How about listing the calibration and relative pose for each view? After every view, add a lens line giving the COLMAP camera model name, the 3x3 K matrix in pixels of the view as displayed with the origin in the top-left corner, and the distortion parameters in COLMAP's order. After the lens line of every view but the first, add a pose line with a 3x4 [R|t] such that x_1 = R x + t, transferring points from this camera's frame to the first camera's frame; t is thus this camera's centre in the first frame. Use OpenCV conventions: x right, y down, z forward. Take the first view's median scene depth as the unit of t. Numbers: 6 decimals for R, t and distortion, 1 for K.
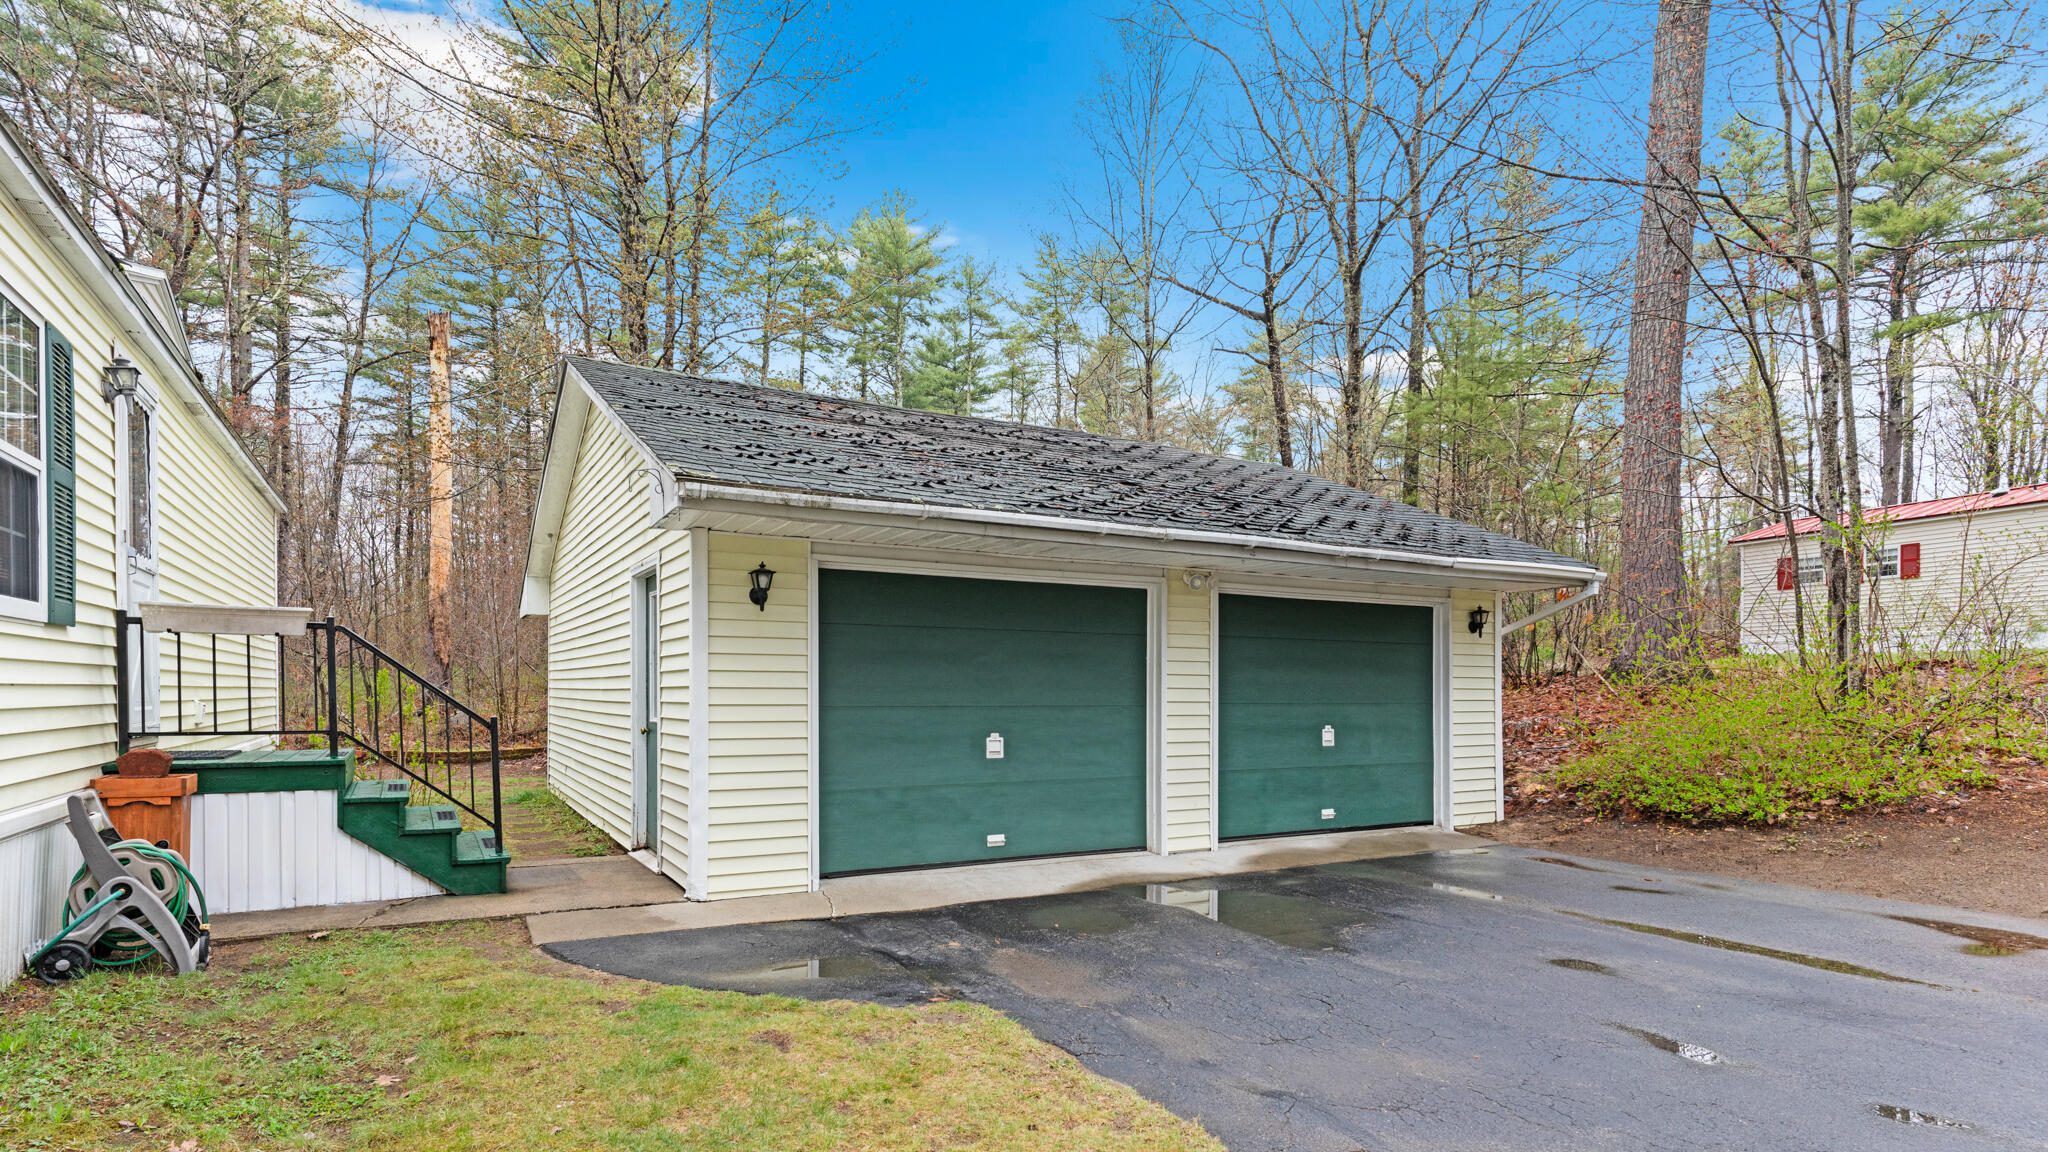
lens RADIAL K [[1053.8, 0, 1024.0], [0, 1053.8, 576.0], [0, 0, 1]] dist [-0.000531, 0.000050]
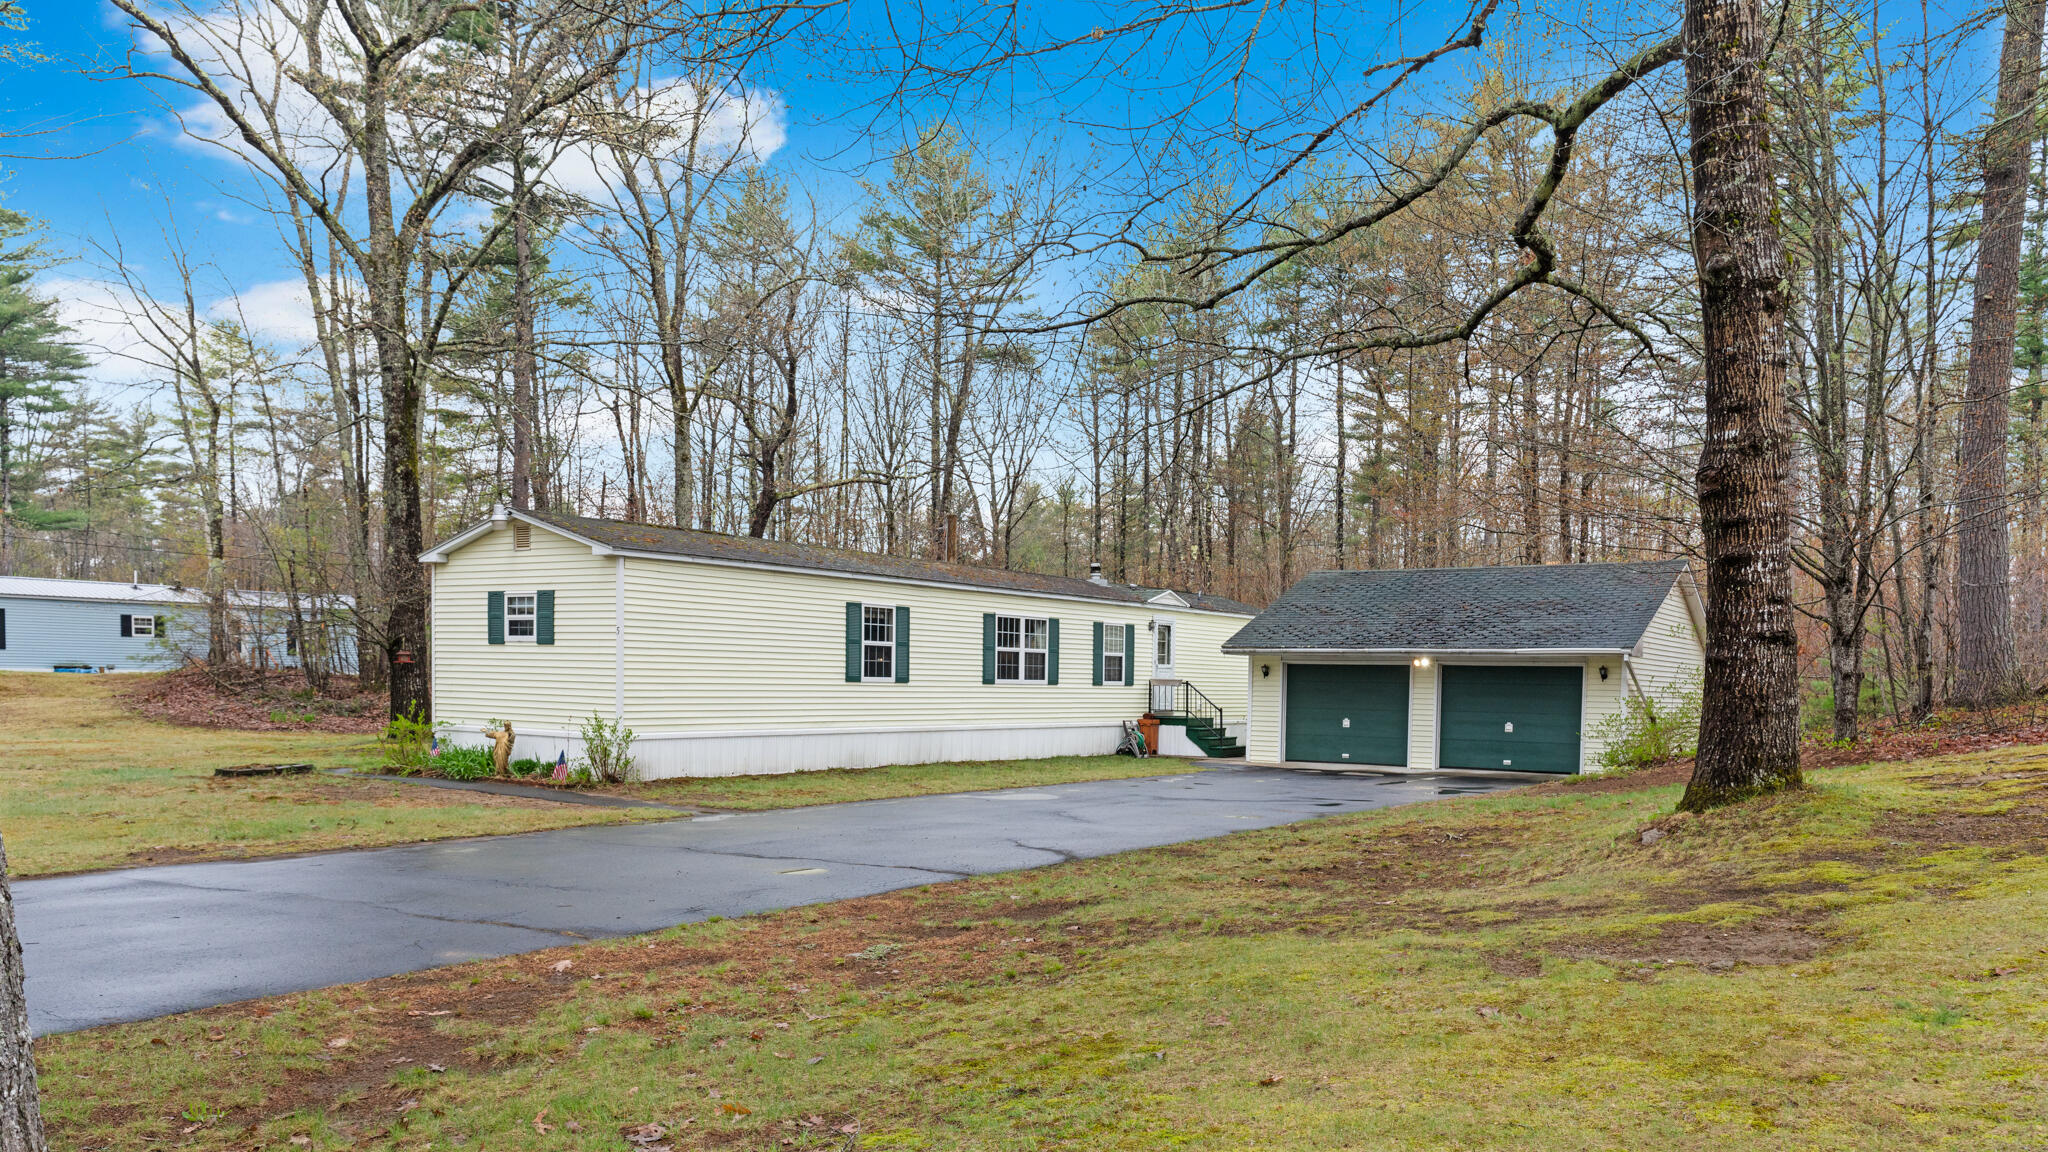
lens RADIAL K [[1530.2, 0, 1024.0], [0, 1530.2, 576.0], [0, 0, 1]] dist [0.000211, 0.000056]
pose [[0.430000, -0.062153, -0.900687, 4.012162], [0.080198, 0.996313, -0.030464, -0.213453], [0.899260, -0.059134, 0.433400, -1.856512]]
